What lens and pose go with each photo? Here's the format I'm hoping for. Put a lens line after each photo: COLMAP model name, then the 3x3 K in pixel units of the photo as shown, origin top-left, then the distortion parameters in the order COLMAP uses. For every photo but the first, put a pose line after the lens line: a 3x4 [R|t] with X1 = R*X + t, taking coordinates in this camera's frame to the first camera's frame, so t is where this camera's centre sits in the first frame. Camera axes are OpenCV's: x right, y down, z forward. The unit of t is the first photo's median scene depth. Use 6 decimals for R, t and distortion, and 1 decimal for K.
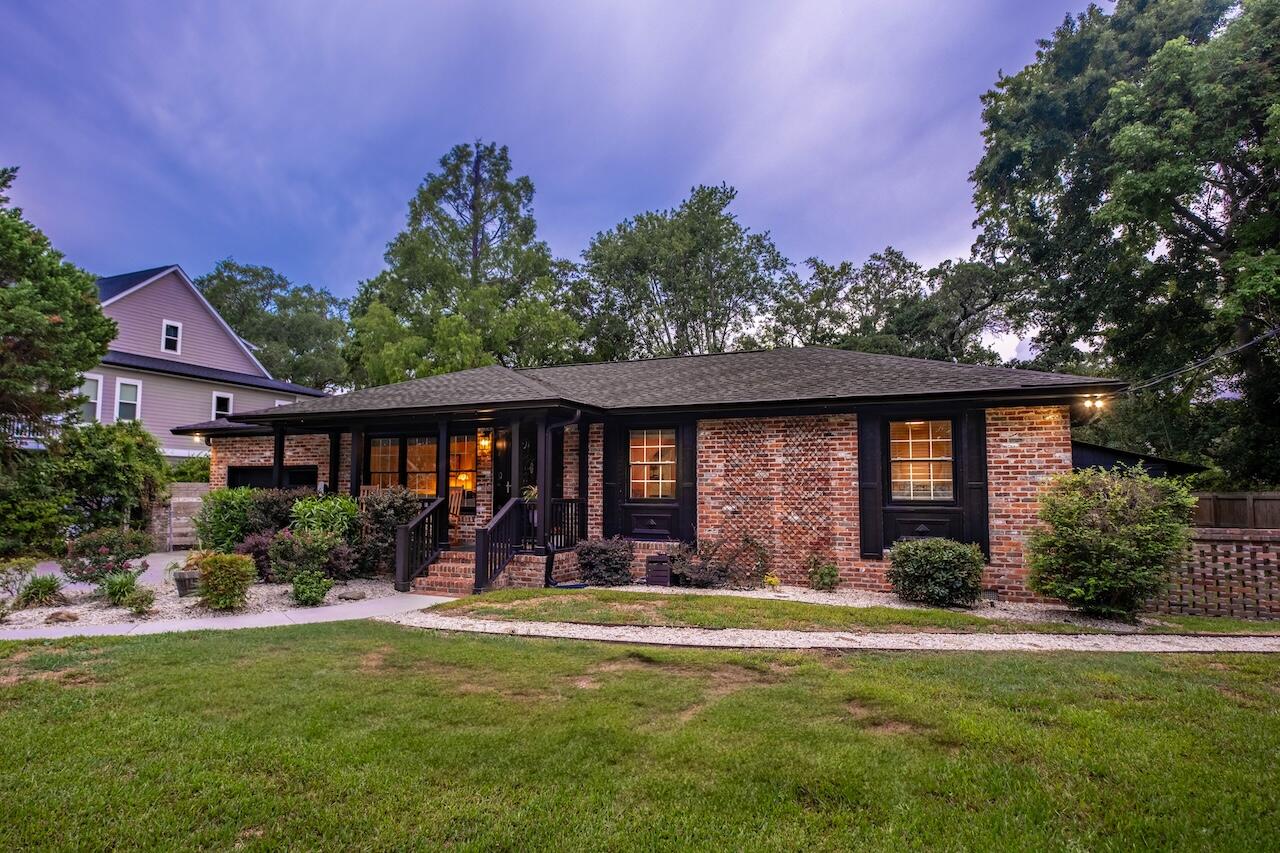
lens RADIAL K [[657.1, 0, 640.5], [0, 657.1, 425.1], [0, 0, 1]] dist [-0.000591, 0.000336]
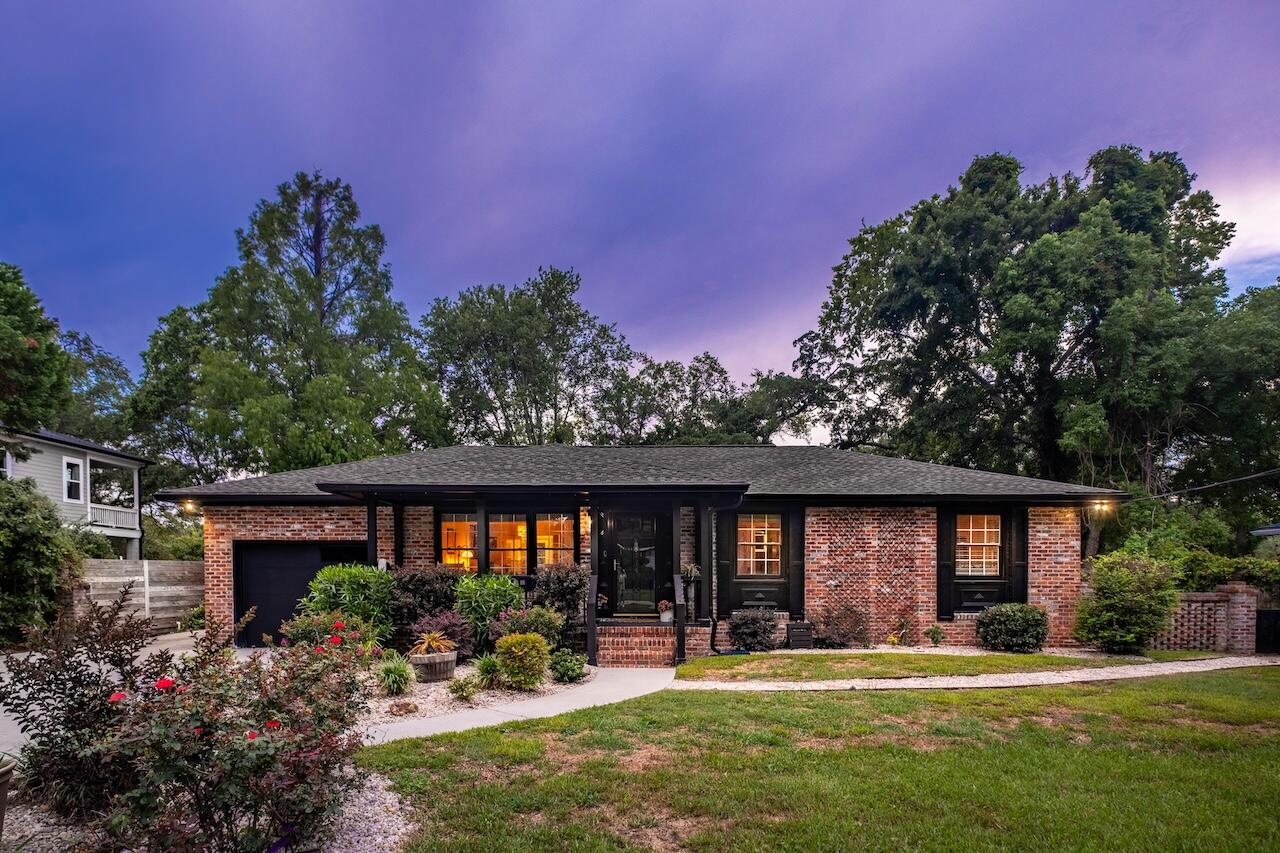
lens RADIAL K [[631.7, 0, 641.9], [0, 631.7, 556.0], [0, 0, 1]] dist [0.001666, 0.000203]
pose [[0.931127, 0.006547, 0.364637, -0.631604], [-0.035608, 0.996694, 0.073032, 0.006820], [-0.362953, -0.080986, 0.928281, 0.067997]]
